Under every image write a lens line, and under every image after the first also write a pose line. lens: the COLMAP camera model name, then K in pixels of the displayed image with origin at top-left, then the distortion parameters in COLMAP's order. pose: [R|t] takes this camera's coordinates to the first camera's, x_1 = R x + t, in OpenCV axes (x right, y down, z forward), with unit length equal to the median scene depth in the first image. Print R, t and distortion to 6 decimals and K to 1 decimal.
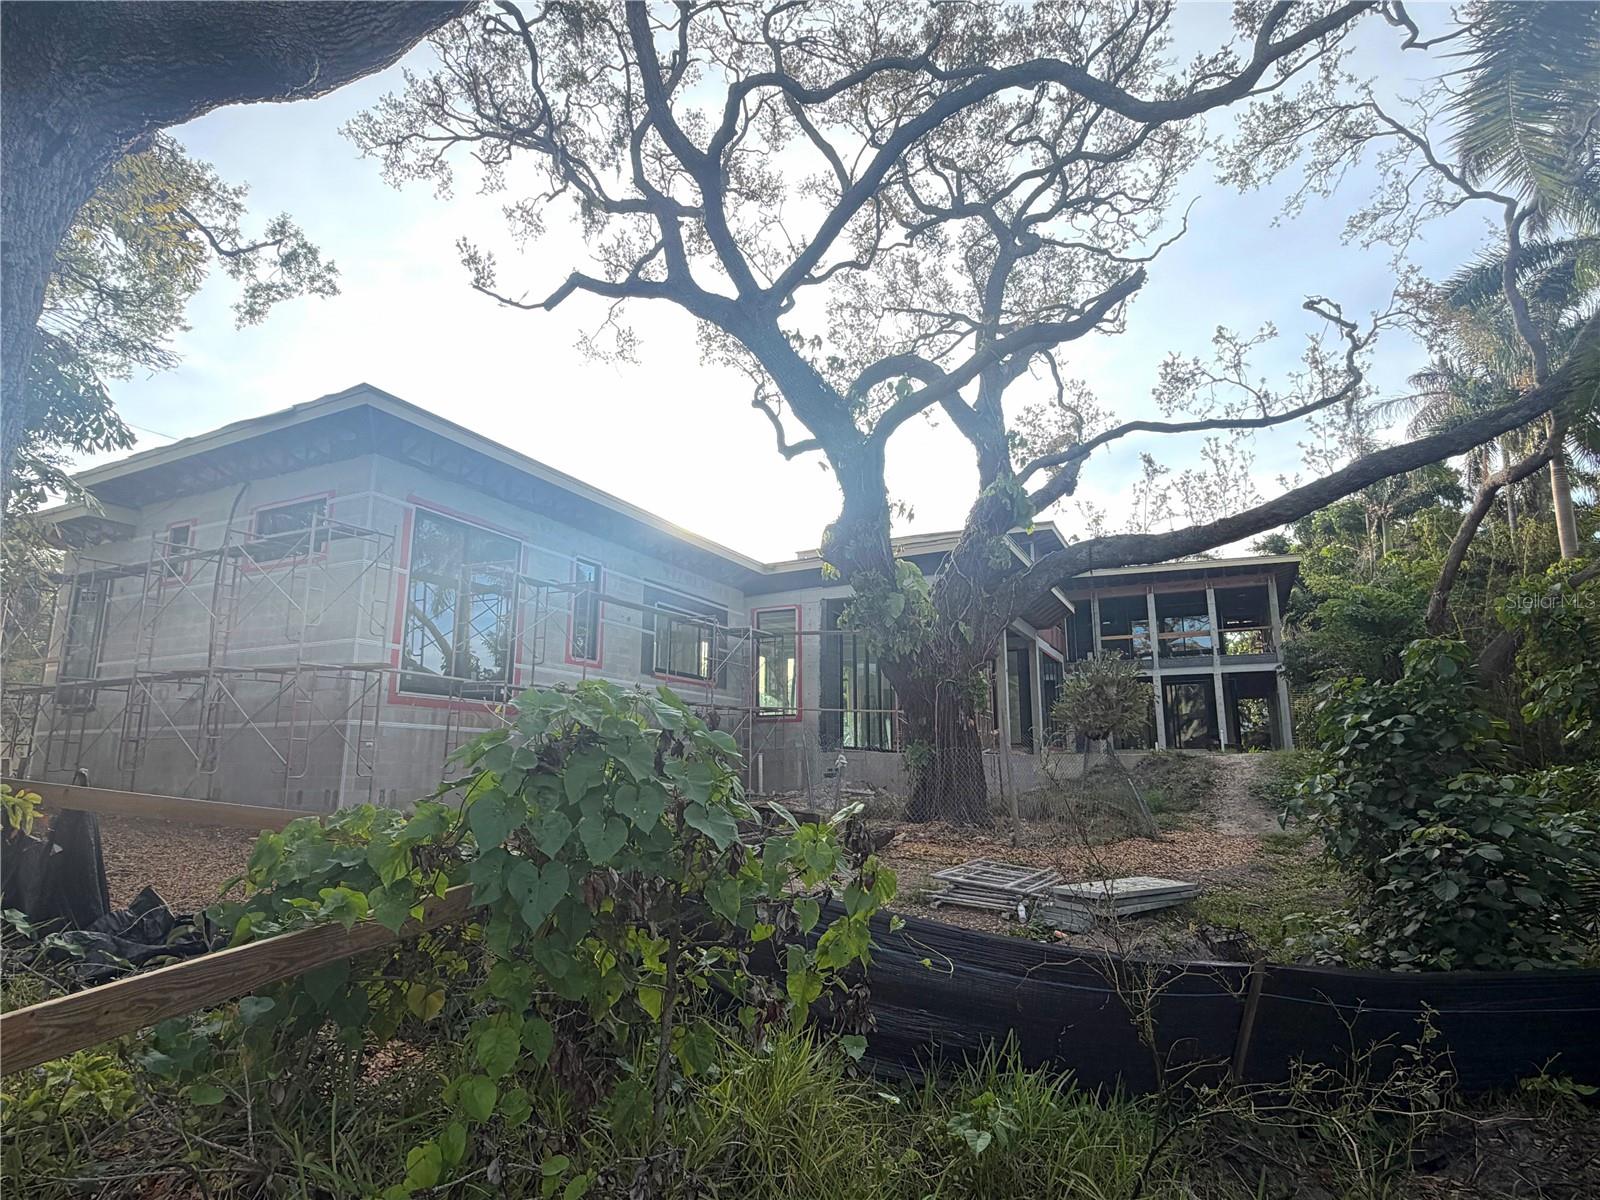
lens RADIAL K [[883.7, 0, 797.8], [0, 883.7, 606.7], [0, 0, 1]] dist [0.000952, -0.000456]
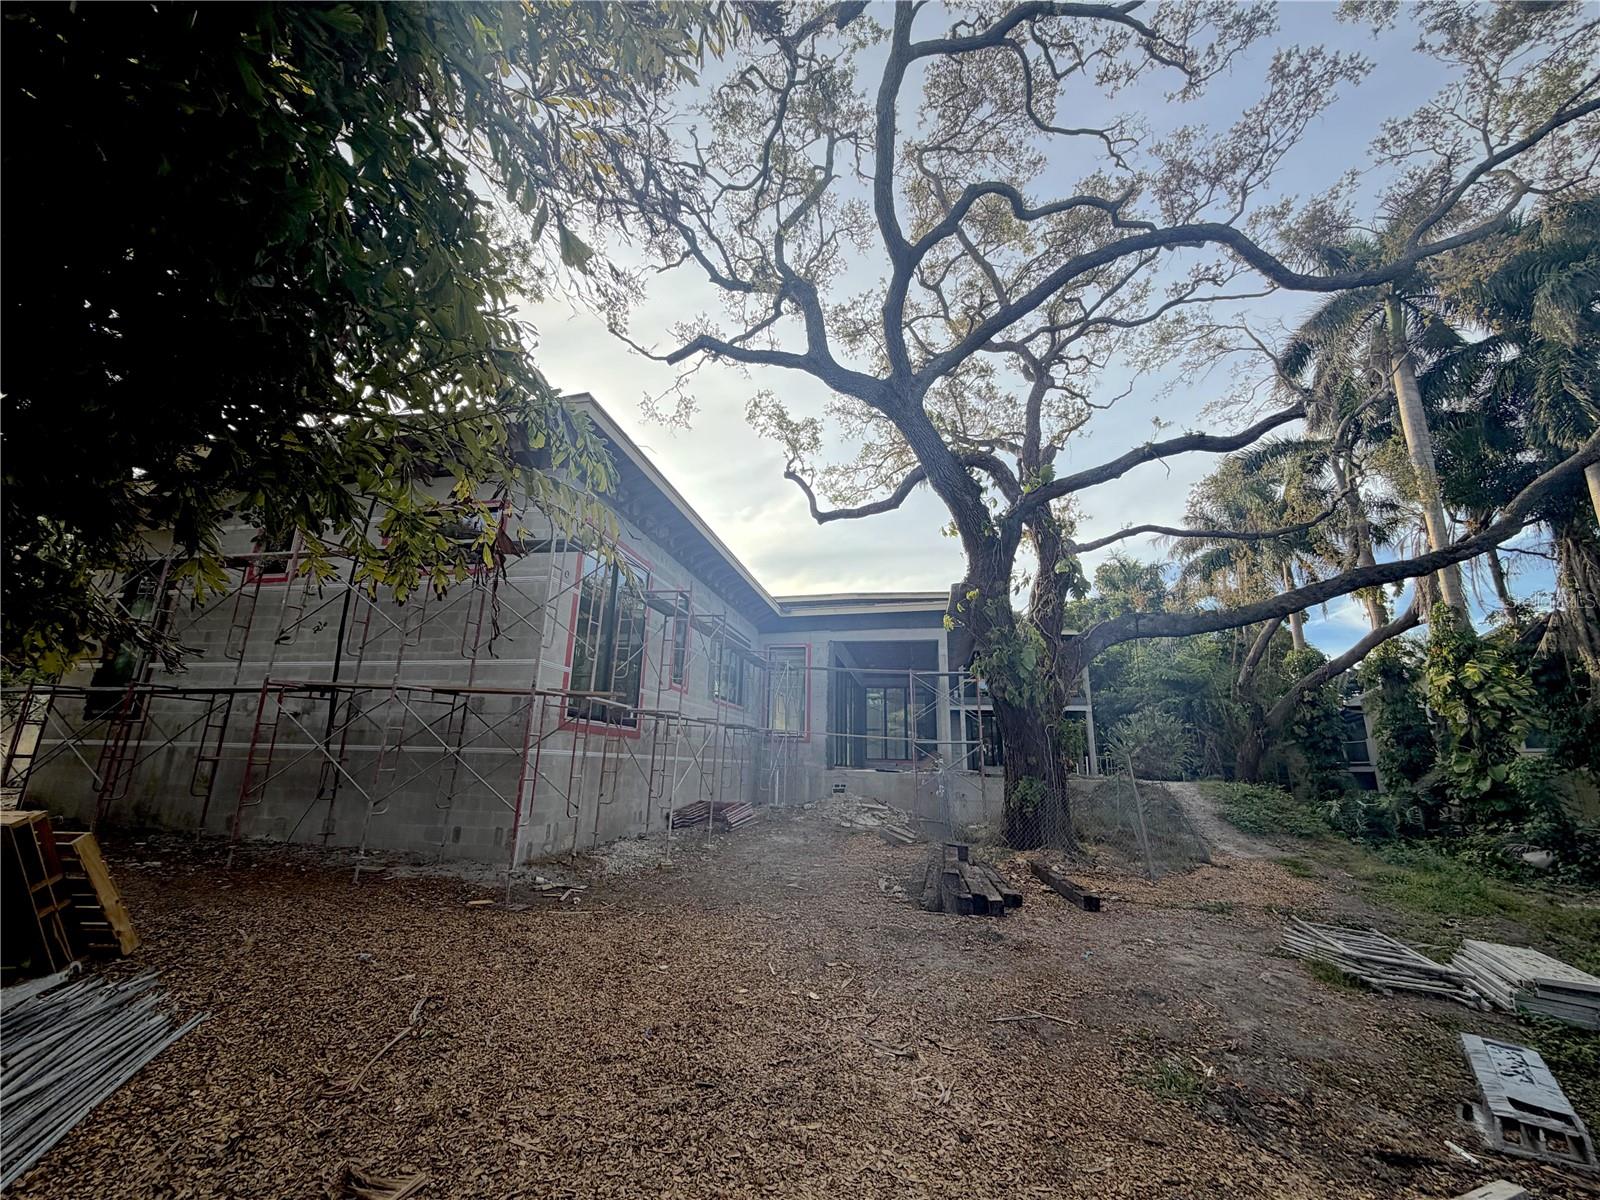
lens RADIAL K [[635.9, 0, 792.5], [0, 635.9, 600.3], [0, 0, 1]] dist [0.000875, -0.000056]
pose [[0.965521, 0.083925, 0.246427, -0.312257], [-0.068168, 0.995087, -0.071803, 0.003043], [-0.251243, 0.052529, 0.966498, 0.216901]]
